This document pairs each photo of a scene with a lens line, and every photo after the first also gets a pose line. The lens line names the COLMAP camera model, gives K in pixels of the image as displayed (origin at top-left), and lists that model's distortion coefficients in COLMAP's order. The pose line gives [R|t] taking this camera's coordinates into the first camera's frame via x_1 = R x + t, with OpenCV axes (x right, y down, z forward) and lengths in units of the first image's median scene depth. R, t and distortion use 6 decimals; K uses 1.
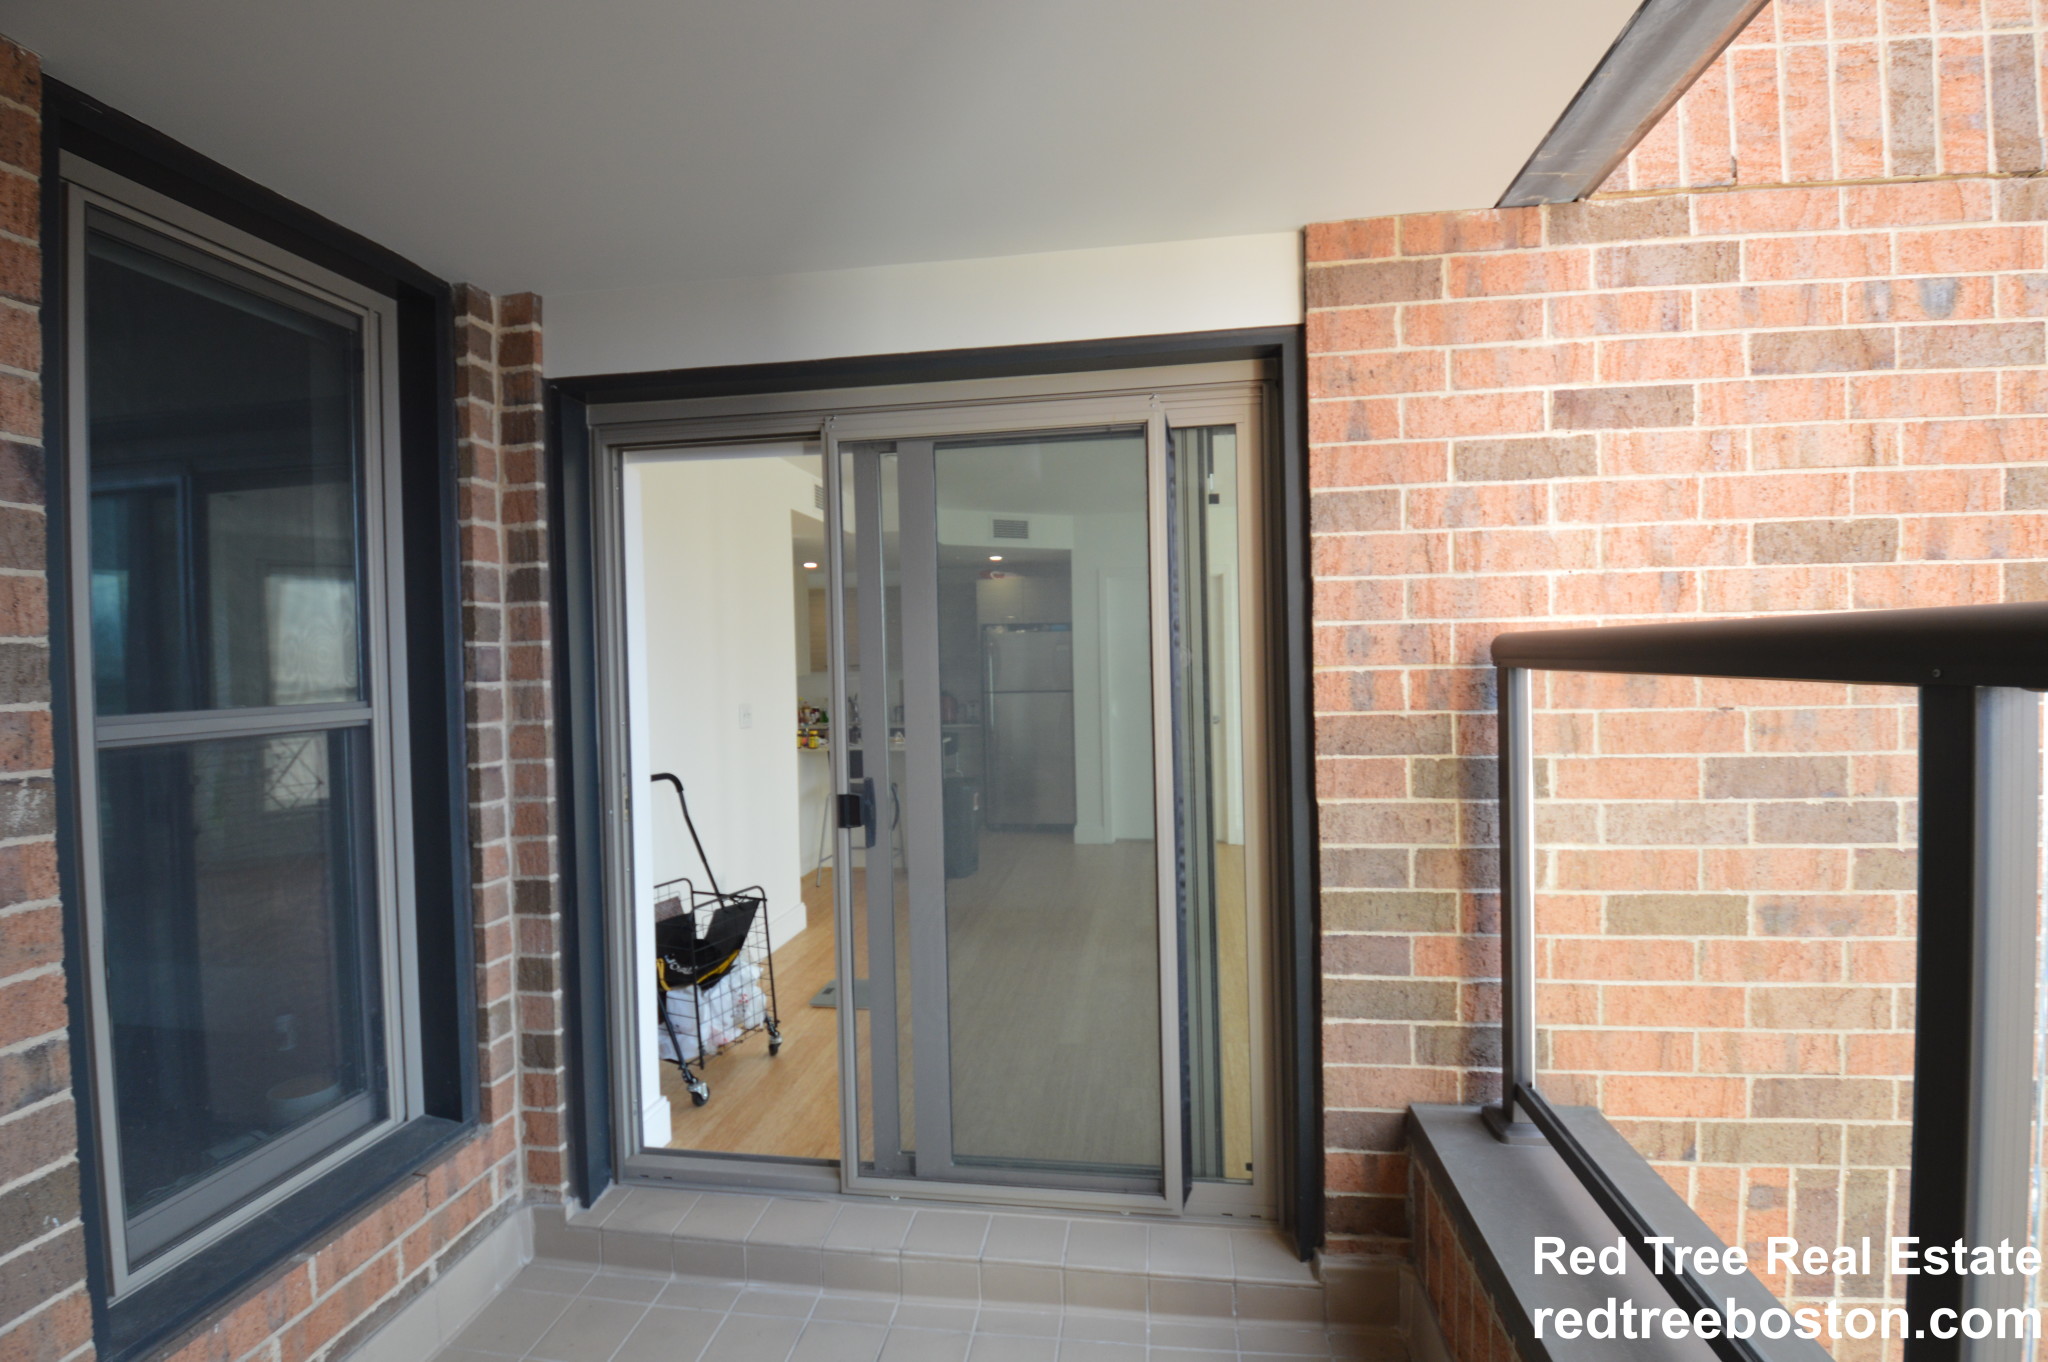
lens RADIAL K [[929.7, 0, 1024.0], [0, 929.7, 681.0], [0, 0, 1]] dist [-0.002186, -0.022301]
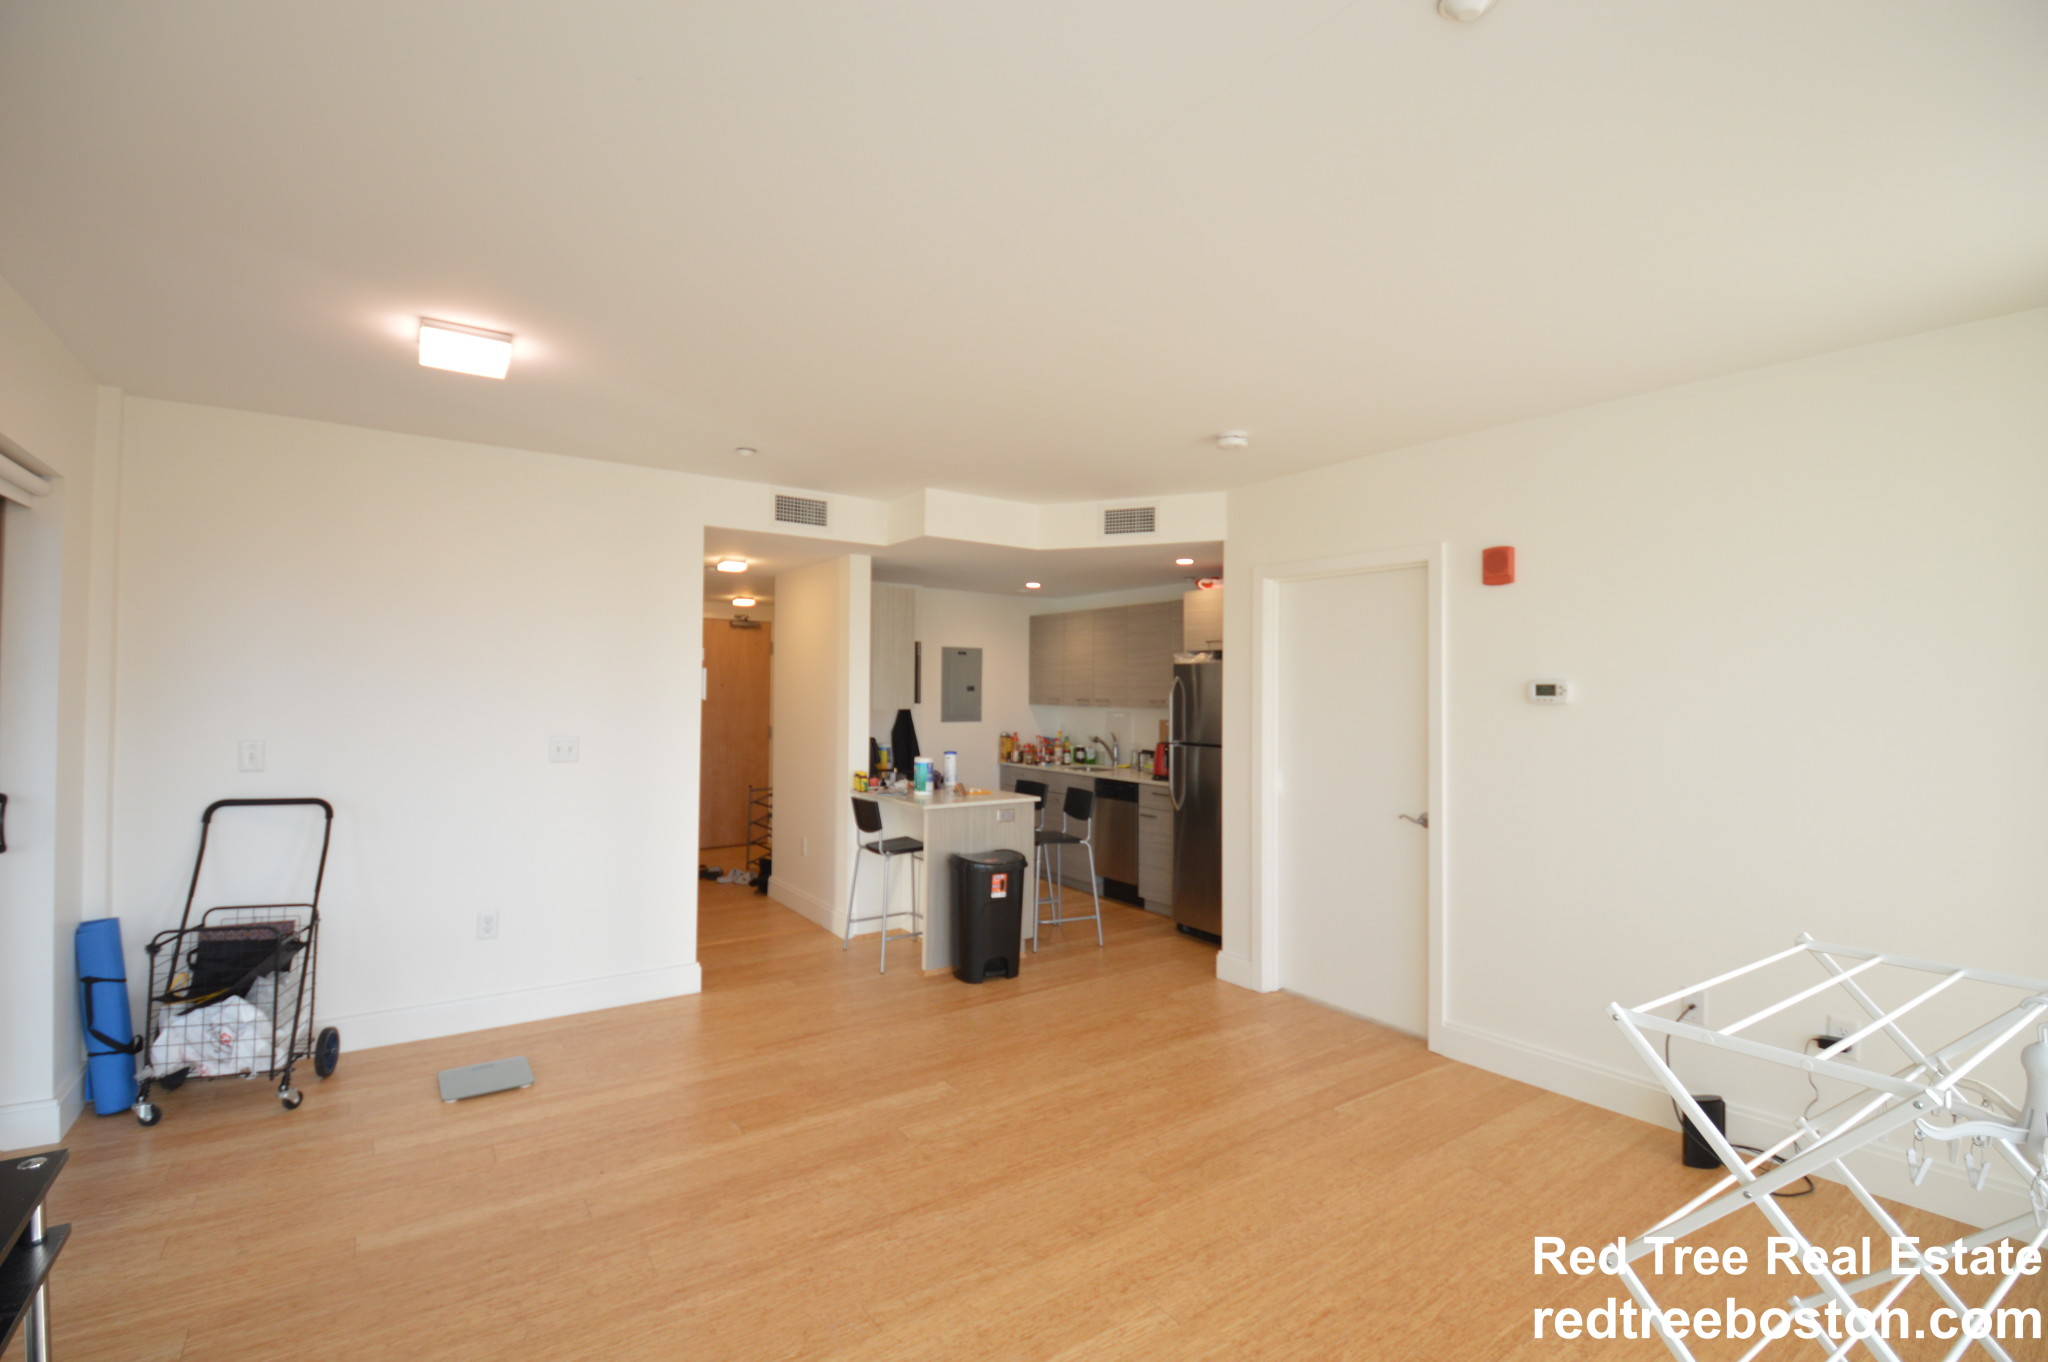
lens RADIAL K [[929.7, 0, 1024.0], [0, 929.7, 681.0], [0, 0, 1]] dist [-0.002186, -0.022301]
pose [[0.665878, 0.003041, -0.746055, 0.477055], [-0.030588, 0.999262, -0.023228, -0.018315], [0.745434, 0.038288, 0.665479, 0.461363]]
